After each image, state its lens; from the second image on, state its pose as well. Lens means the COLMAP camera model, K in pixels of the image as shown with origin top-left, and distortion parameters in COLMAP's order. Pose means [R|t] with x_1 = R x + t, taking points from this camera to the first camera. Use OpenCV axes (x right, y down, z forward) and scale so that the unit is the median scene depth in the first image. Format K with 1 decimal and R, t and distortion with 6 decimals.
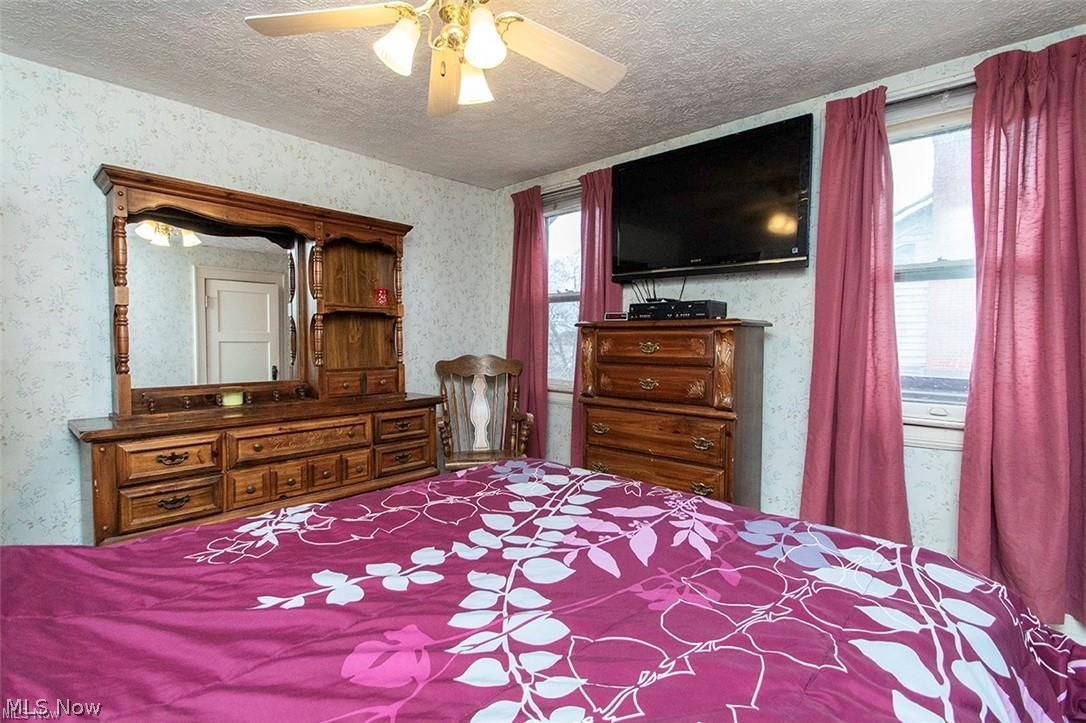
lens RADIAL K [[513.8, 0, 533.0], [0, 513.8, 362.3], [0, 0, 1]] dist [0.008137, -0.002053]
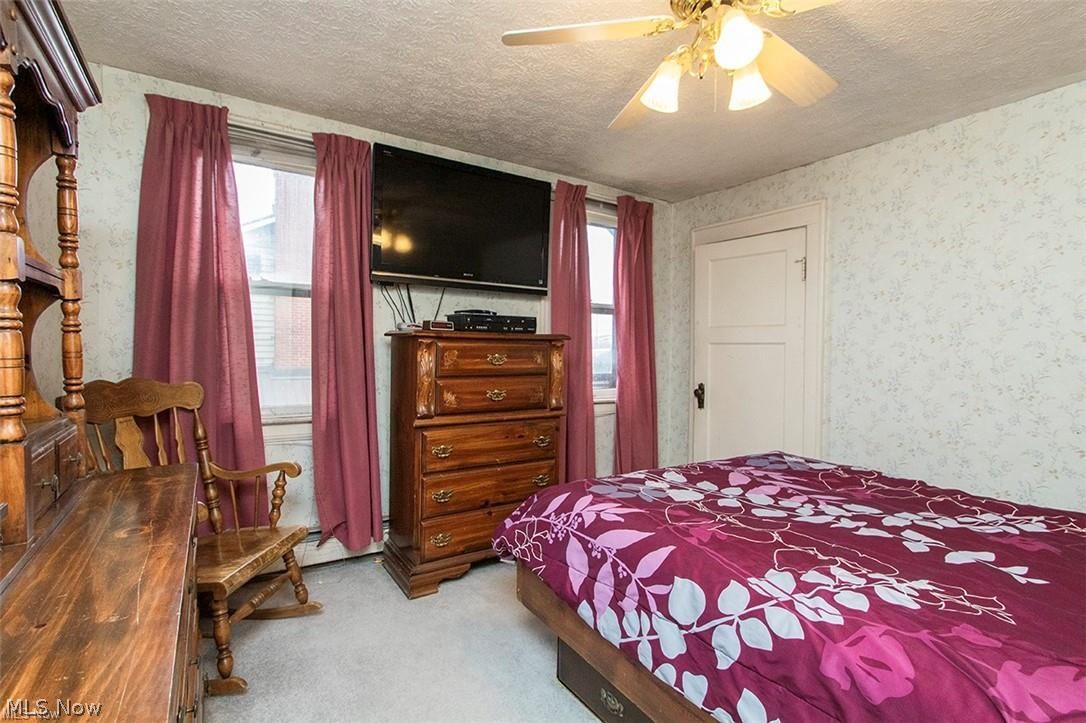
lens RADIAL K [[513.8, 0, 534.9], [0, 513.8, 360.7], [0, 0, 1]] dist [0.008137, -0.002053]
pose [[0.243589, -0.030127, 0.969410, -0.786491], [0.033115, 0.999193, 0.022732, -0.049589], [-0.969313, 0.026565, 0.244391, 0.721212]]
